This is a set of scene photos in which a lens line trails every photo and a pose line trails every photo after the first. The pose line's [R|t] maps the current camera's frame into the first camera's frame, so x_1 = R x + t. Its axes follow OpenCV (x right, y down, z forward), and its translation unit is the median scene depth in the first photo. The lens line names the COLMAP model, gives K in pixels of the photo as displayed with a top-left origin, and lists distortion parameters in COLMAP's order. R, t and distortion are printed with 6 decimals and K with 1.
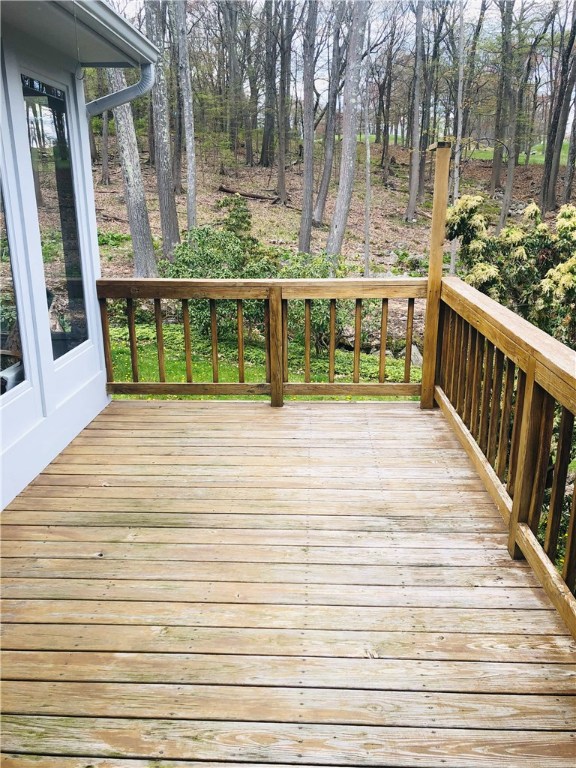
lens RADIAL K [[633.3, 0, 286.7], [0, 633.3, 383.0], [0, 0, 1]] dist [0.027921, -0.007081]
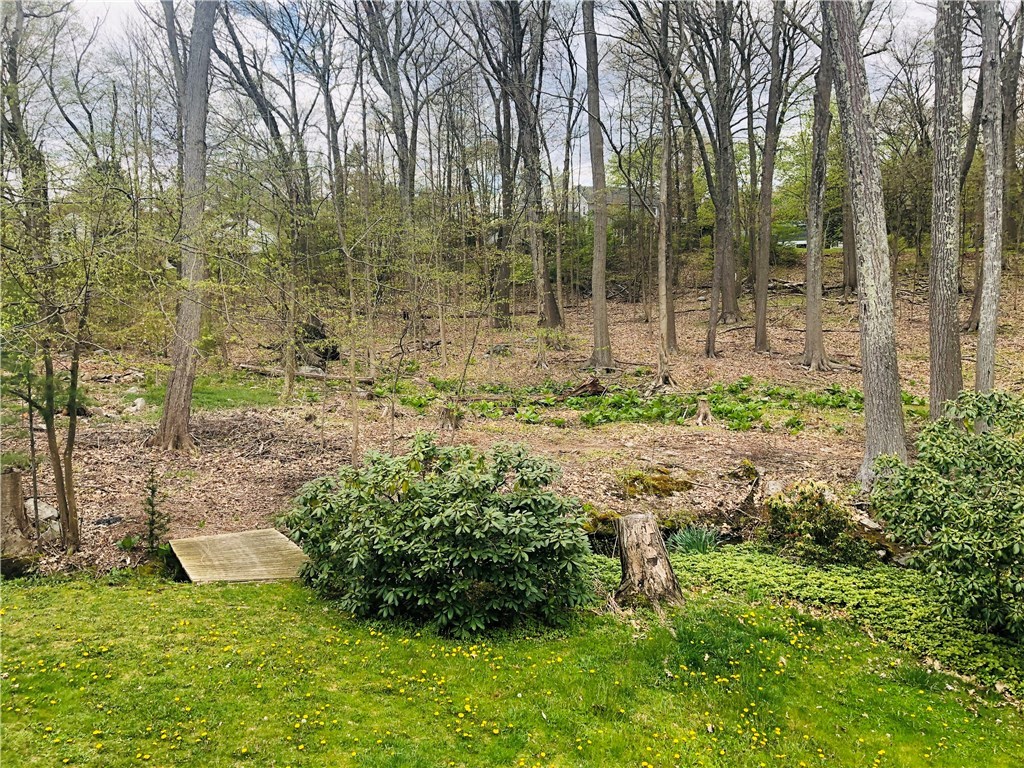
lens RADIAL K [[844.4, 0, 508.9], [0, 844.4, 382.2], [0, 0, 1]] dist [0.027921, -0.007081]
pose [[0.776563, 0.032610, -0.629196, -0.006004], [-0.177821, 0.969403, -0.169227, -0.056099], [0.604426, 0.243299, 0.758601, 0.204705]]
